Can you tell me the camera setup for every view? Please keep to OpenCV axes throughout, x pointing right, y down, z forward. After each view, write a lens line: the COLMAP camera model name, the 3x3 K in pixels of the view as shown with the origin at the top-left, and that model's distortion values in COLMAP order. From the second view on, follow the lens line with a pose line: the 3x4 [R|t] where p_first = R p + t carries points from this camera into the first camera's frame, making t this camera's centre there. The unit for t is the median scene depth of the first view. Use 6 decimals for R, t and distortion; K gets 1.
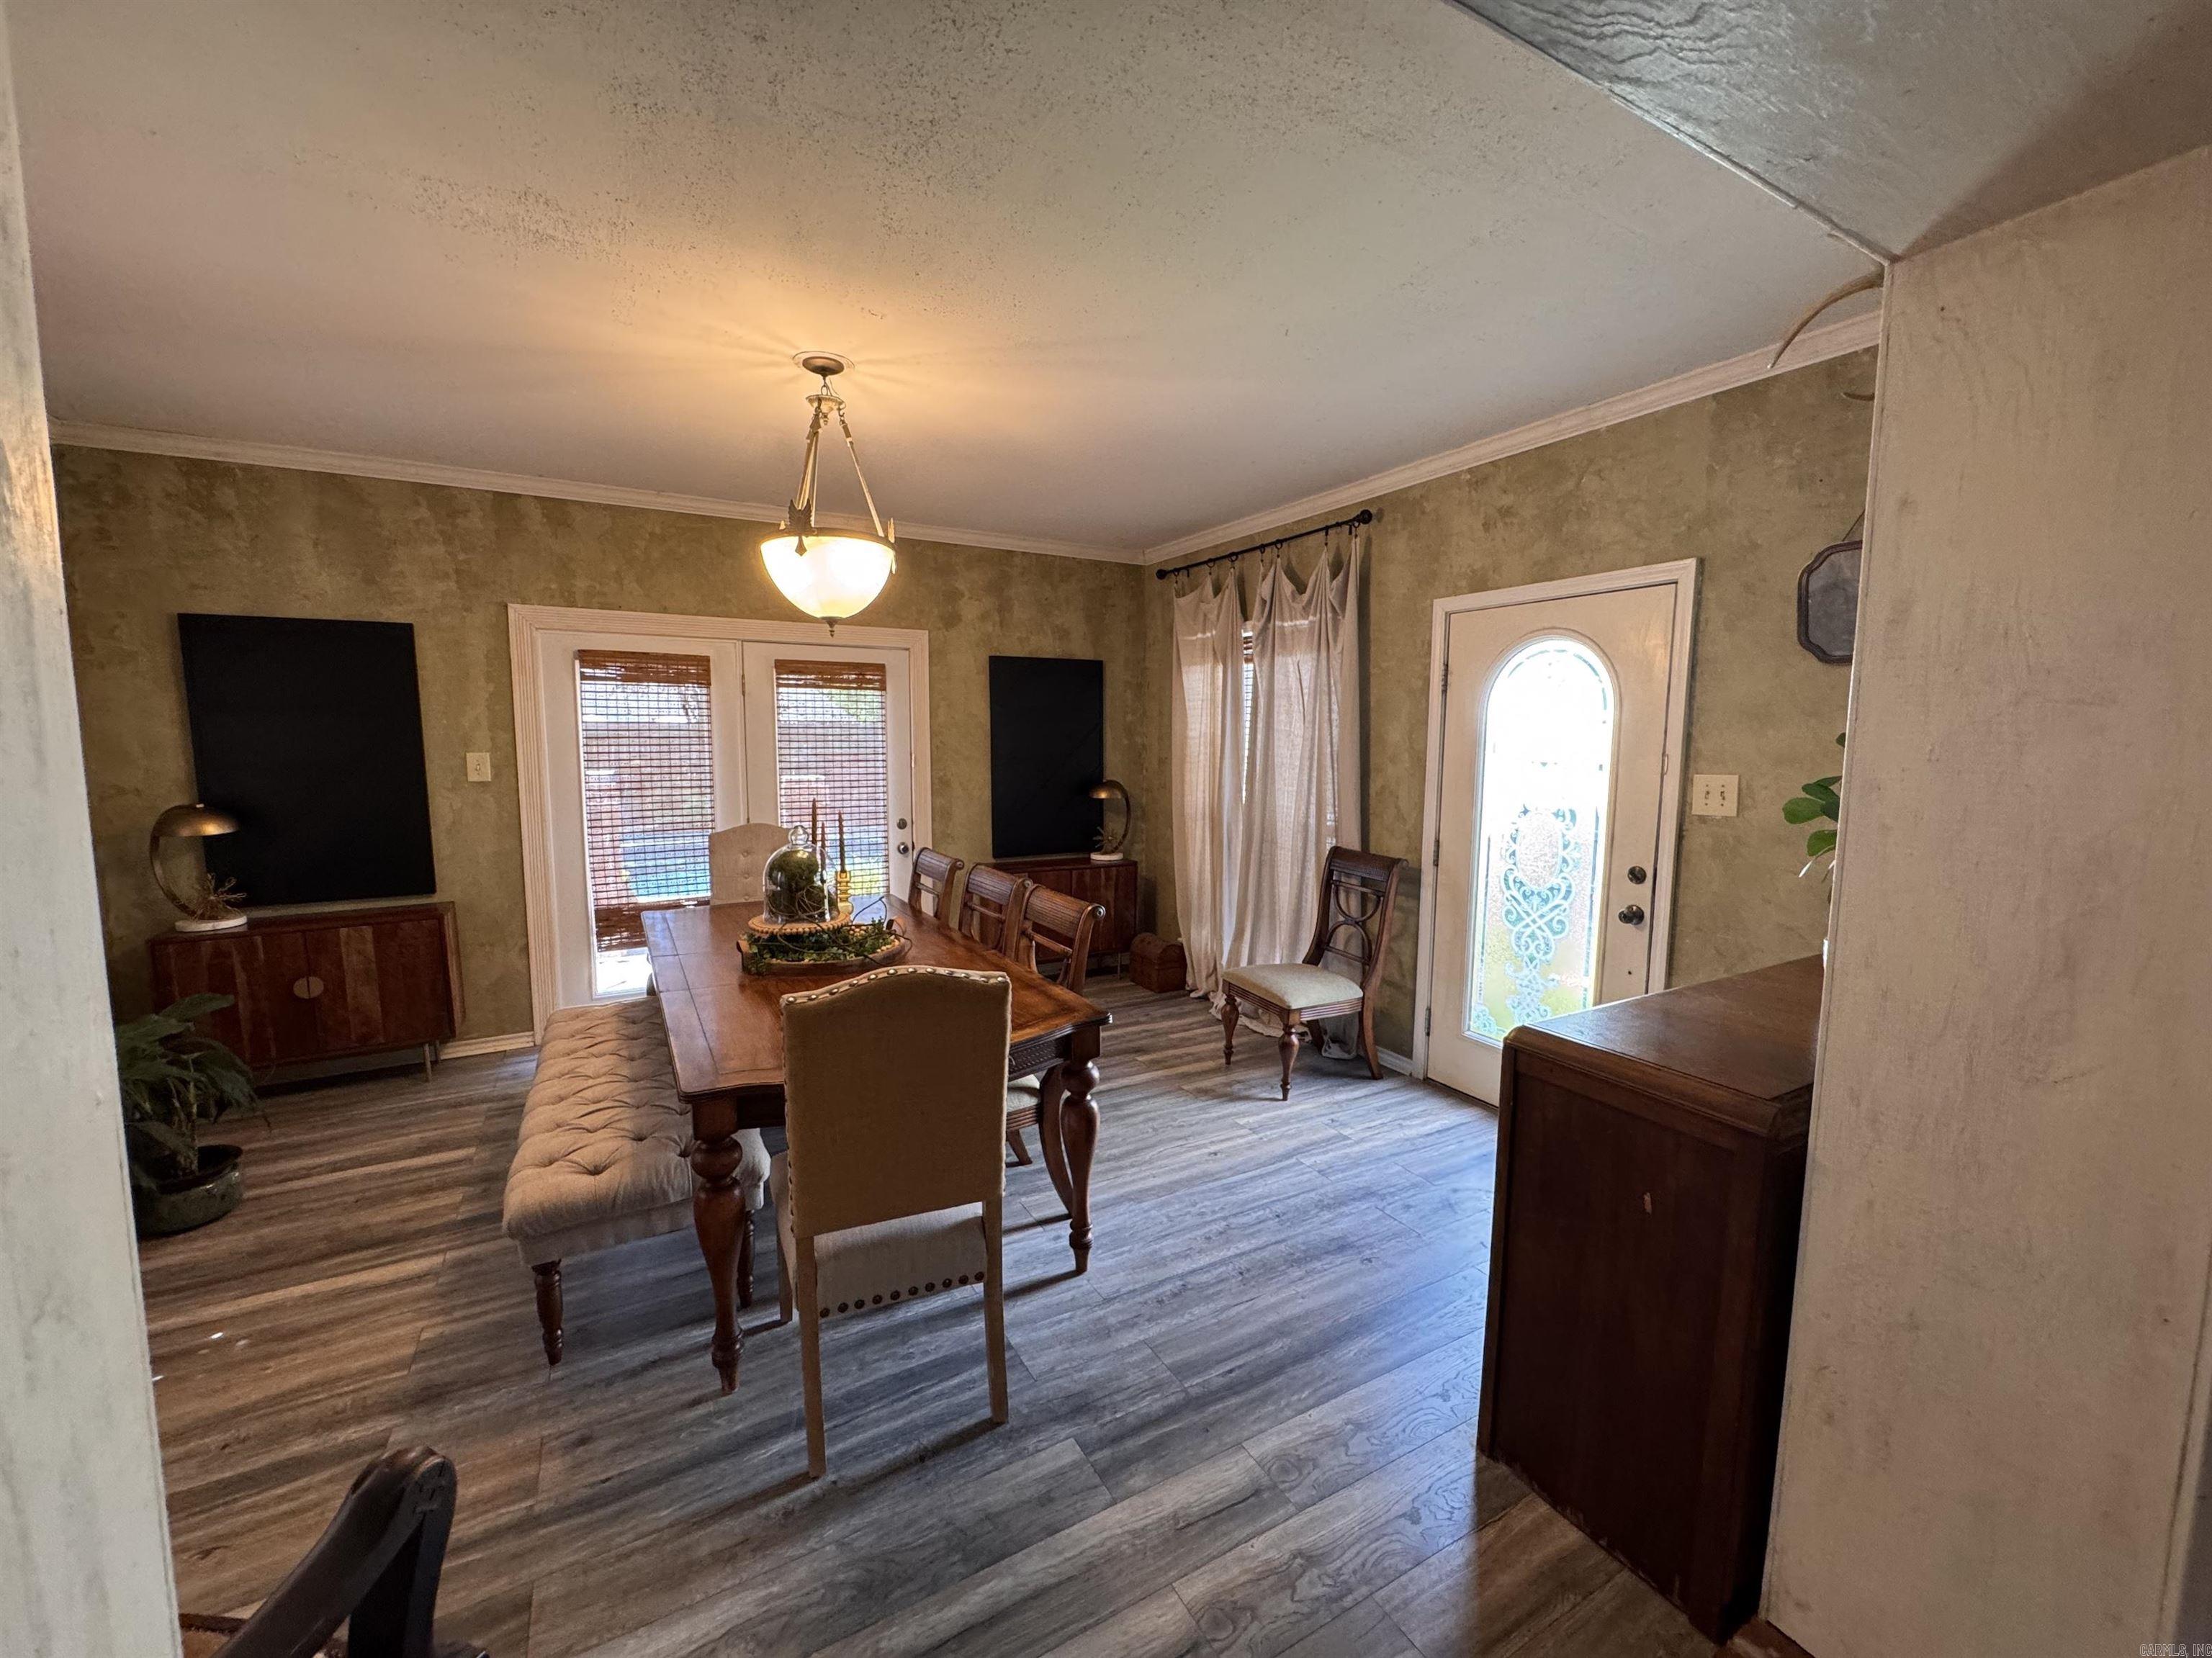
lens RADIAL K [[888.8, 0, 1116.2], [0, 888.8, 835.6], [0, 0, 1]] dist [-0.000074, -0.000006]
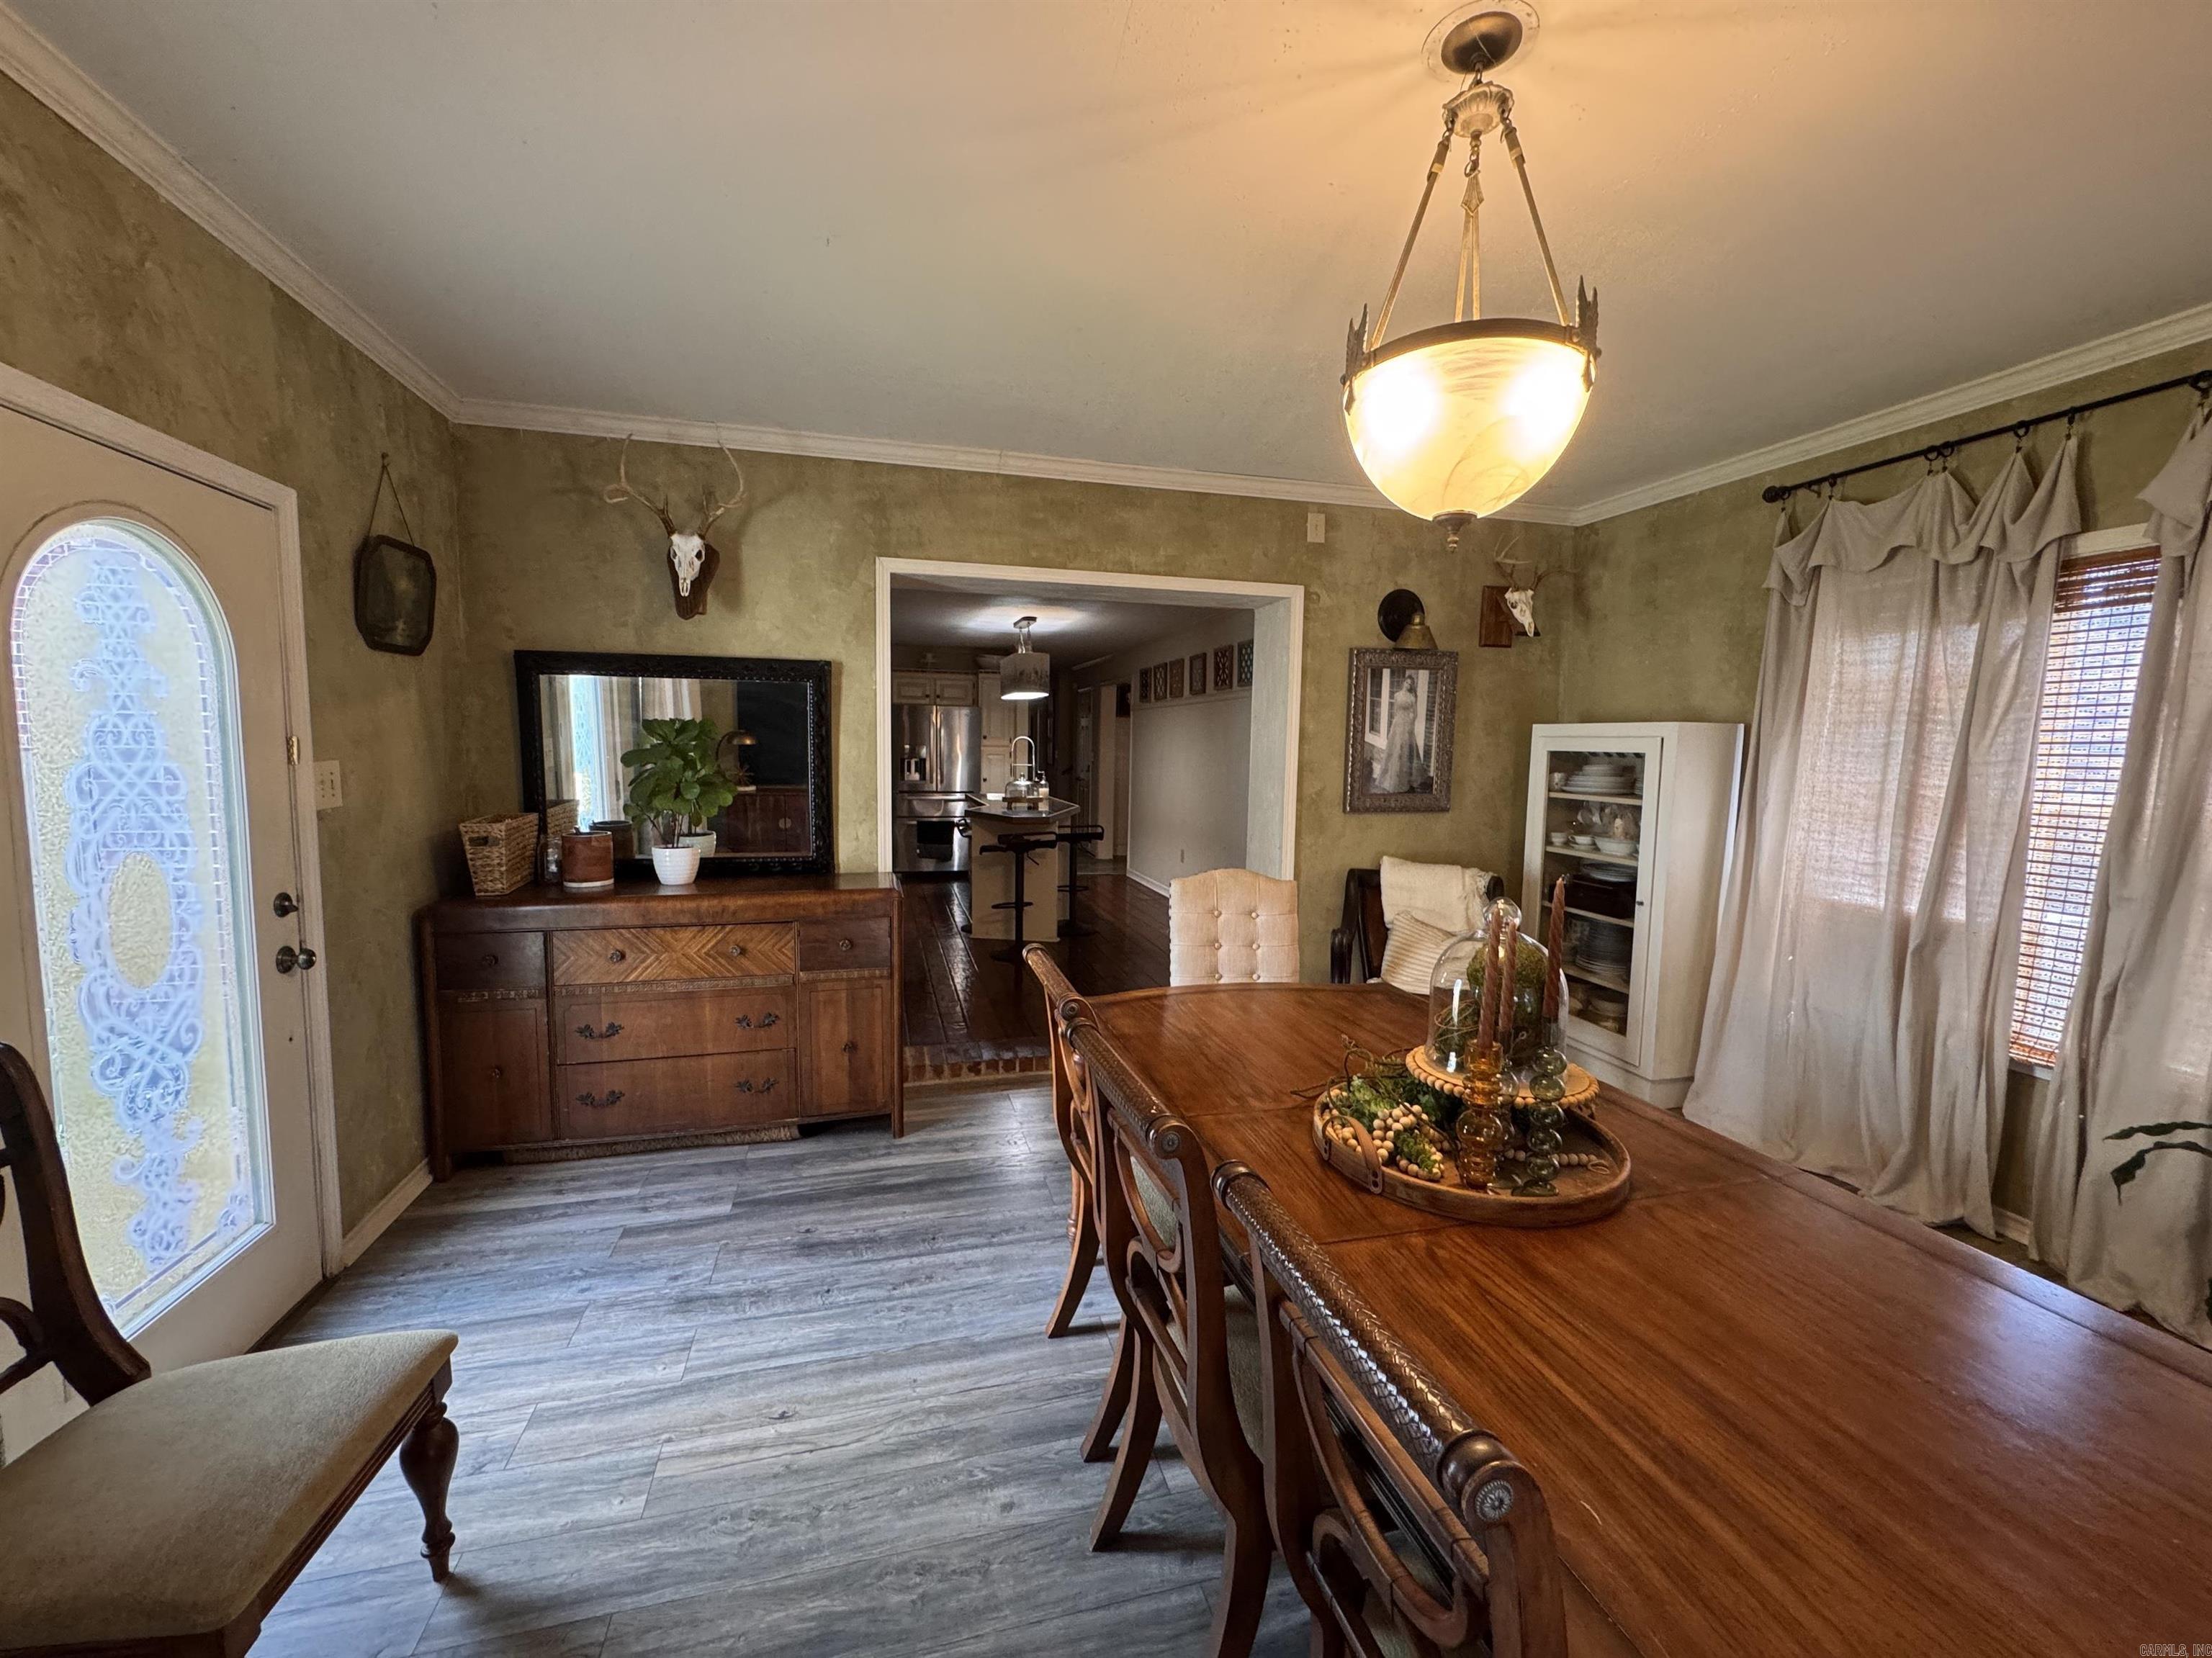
lens RADIAL K [[888.8, 0, 1108.0], [0, 888.8, 841.4], [0, 0, 1]] dist [-0.000074, -0.000006]
pose [[-0.967977, -0.043331, 0.247269, -0.246723], [0.009250, 0.978165, 0.207624, -0.152823], [-0.250867, 0.203262, -0.946441, 1.518488]]
